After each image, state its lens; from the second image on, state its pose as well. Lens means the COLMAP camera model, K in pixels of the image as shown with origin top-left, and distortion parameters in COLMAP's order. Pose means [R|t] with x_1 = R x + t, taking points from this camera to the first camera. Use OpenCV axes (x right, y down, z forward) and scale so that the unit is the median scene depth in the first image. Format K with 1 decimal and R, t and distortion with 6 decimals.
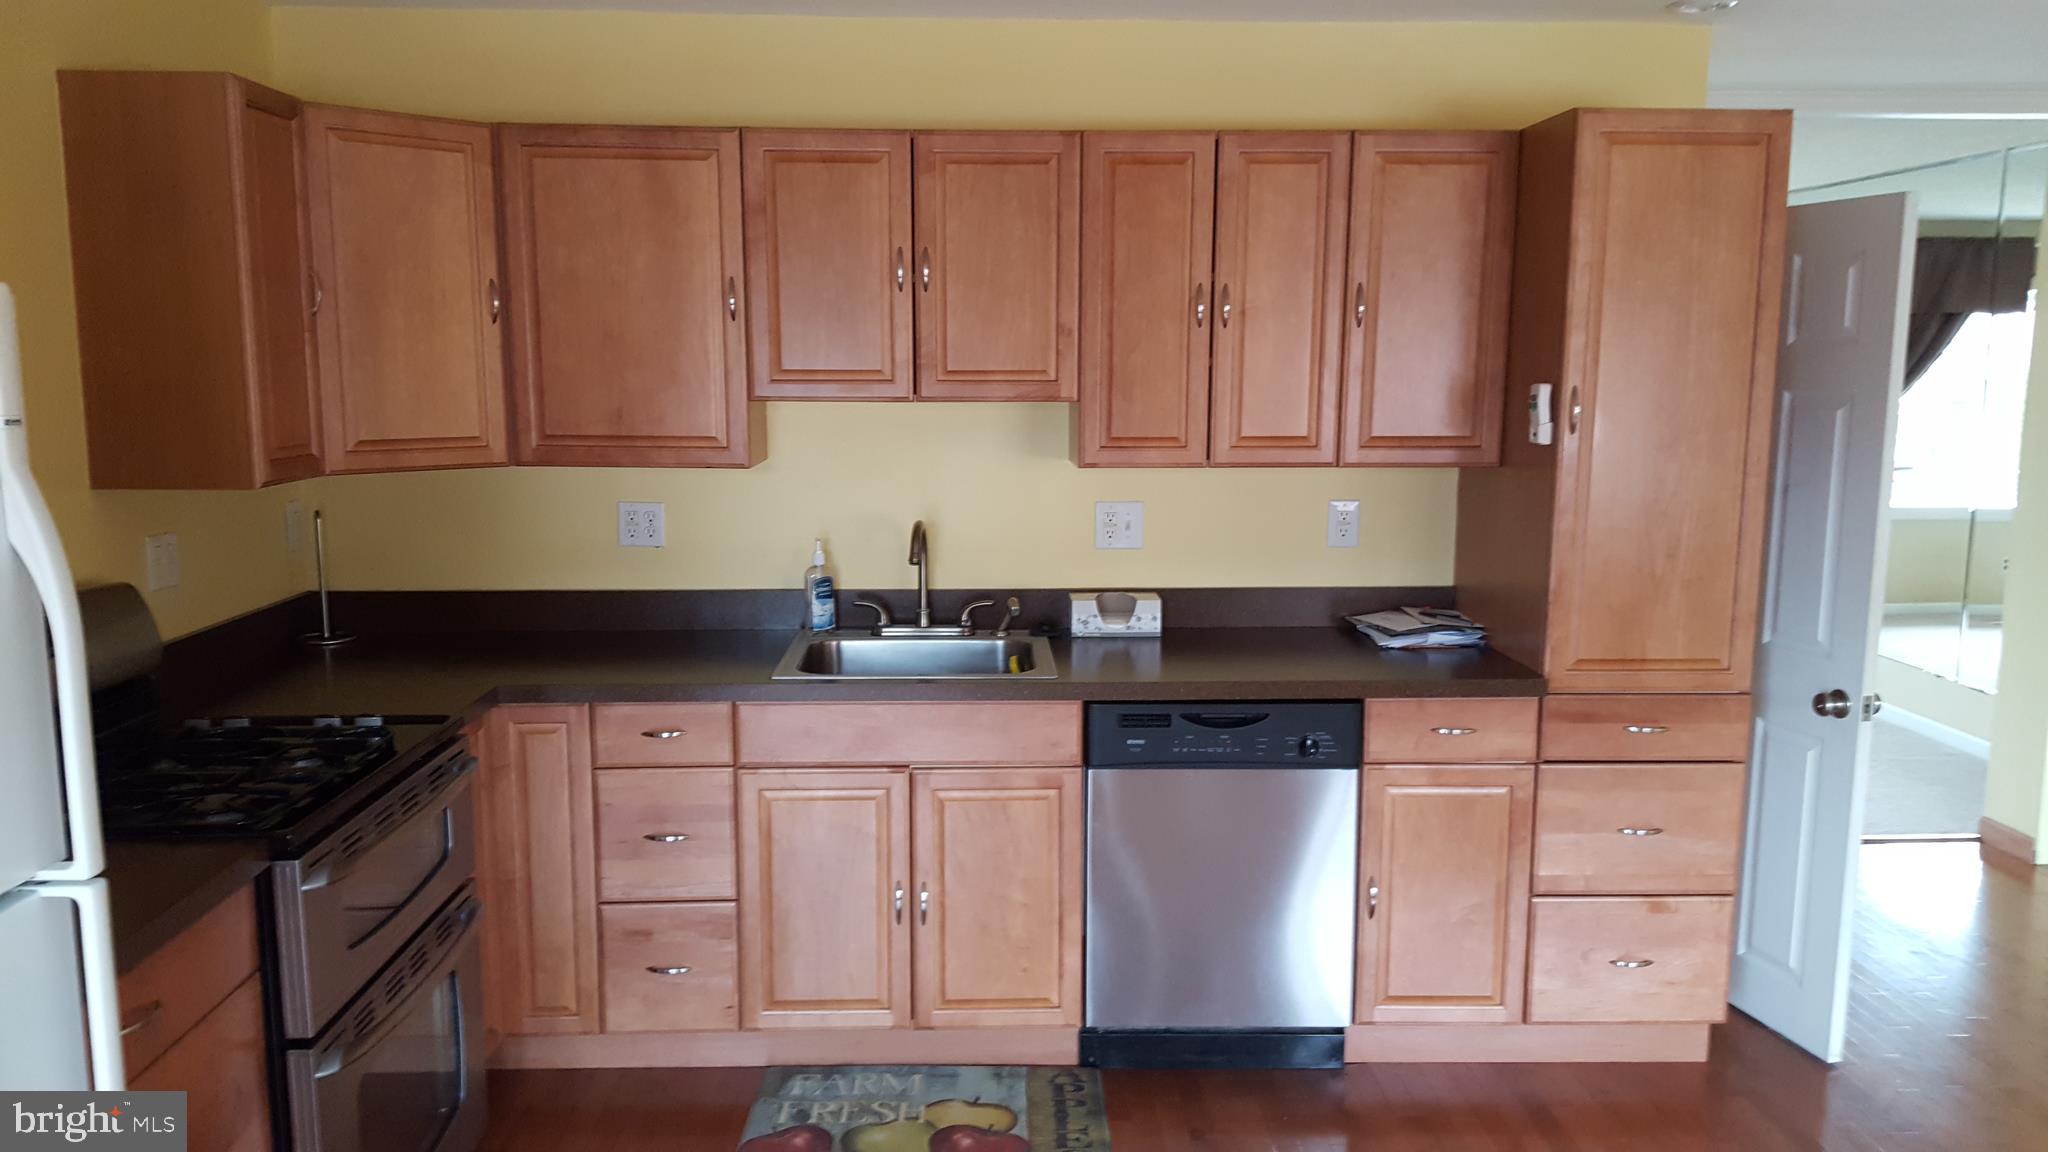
lens RADIAL K [[1526.9, 0, 1024.0], [0, 1526.9, 576.0], [0, 0, 1]] dist [0.152741, -0.208136]
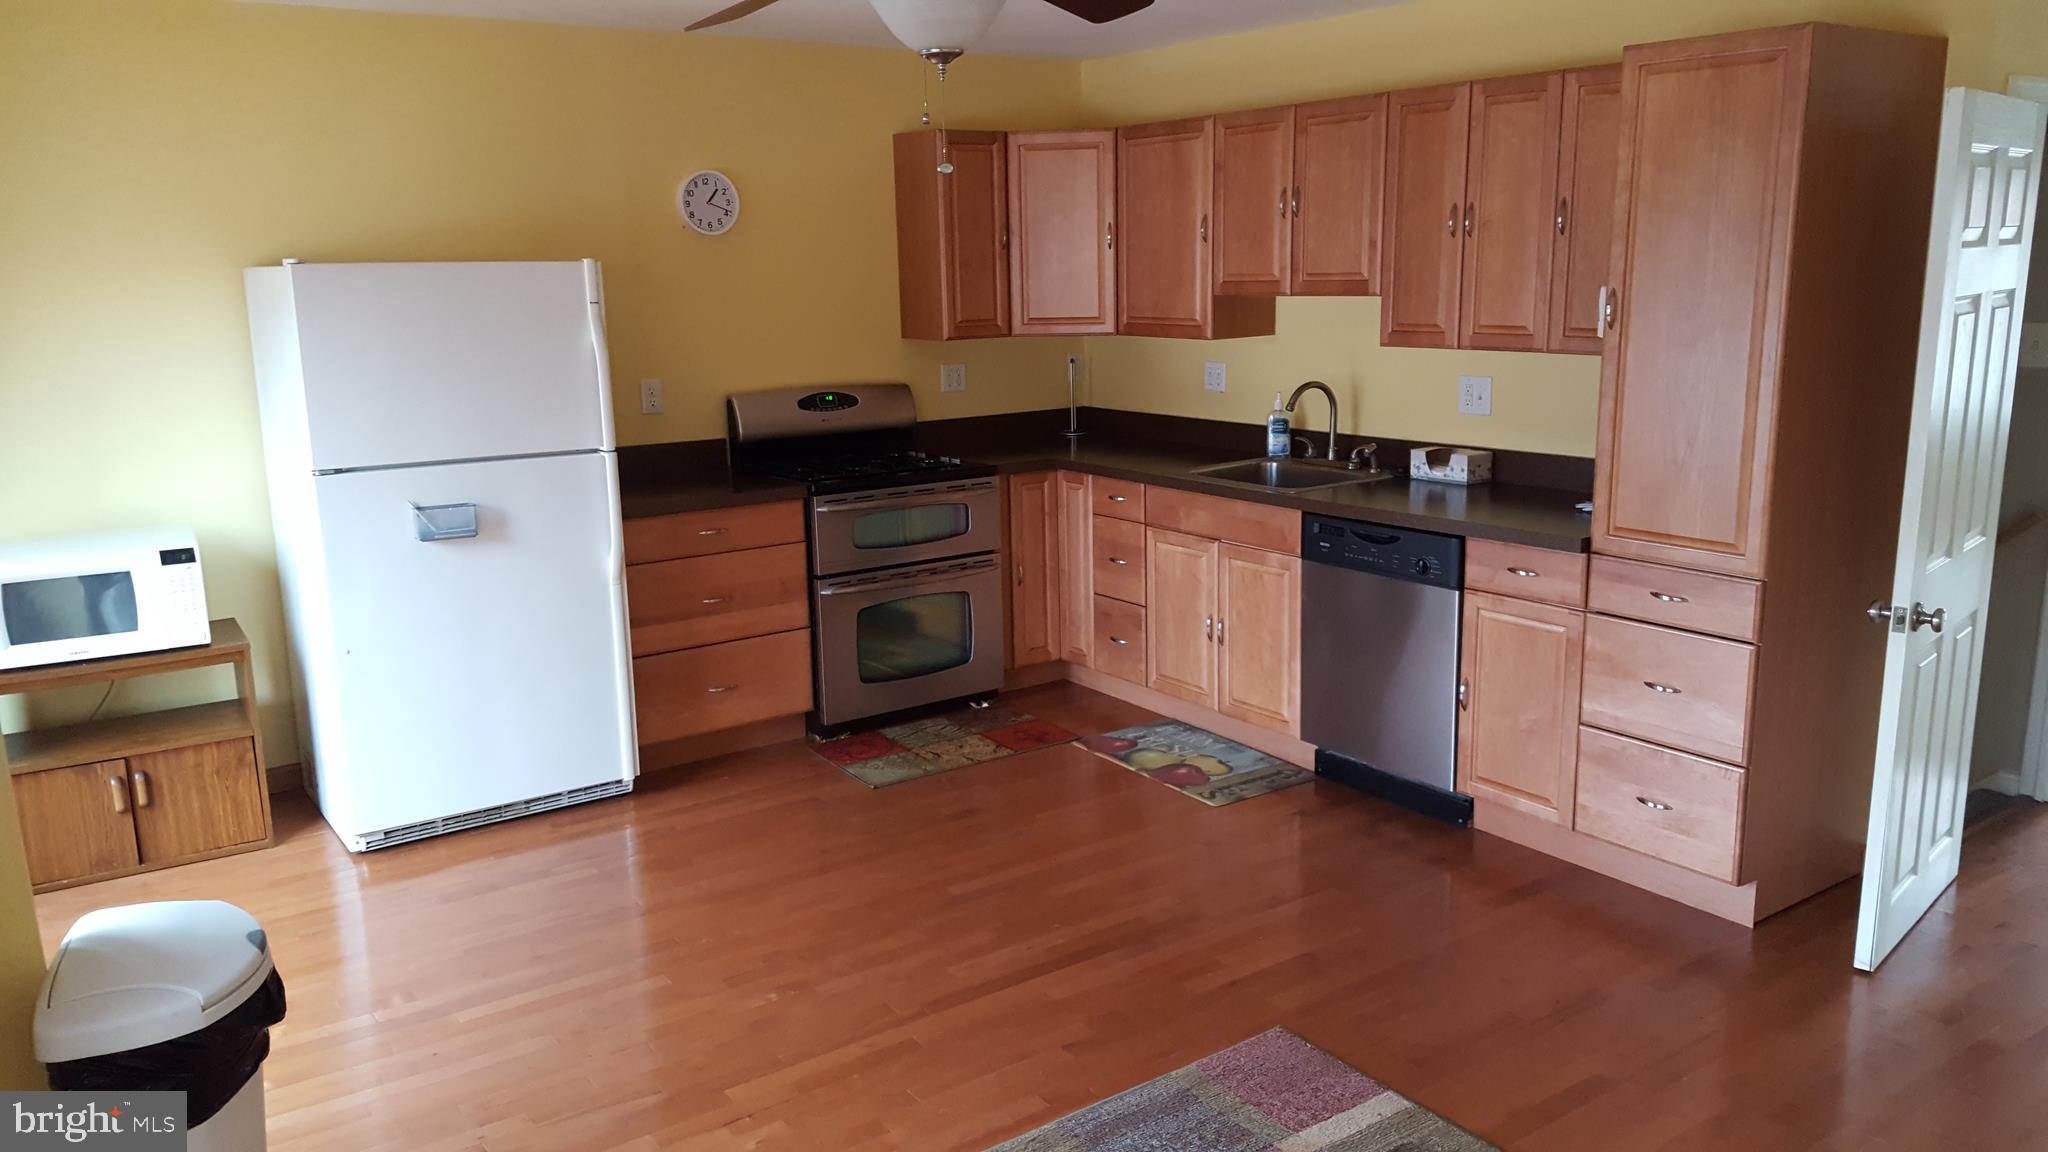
lens RADIAL K [[1526.9, 0, 1024.0], [0, 1526.9, 576.0], [0, 0, 1]] dist [0.152741, -0.208136]
pose [[0.557487, 0.158939, -0.814829, 1.029799], [-0.095041, 0.987268, 0.127550, -0.015653], [0.824727, 0.006335, 0.565495, -0.019307]]
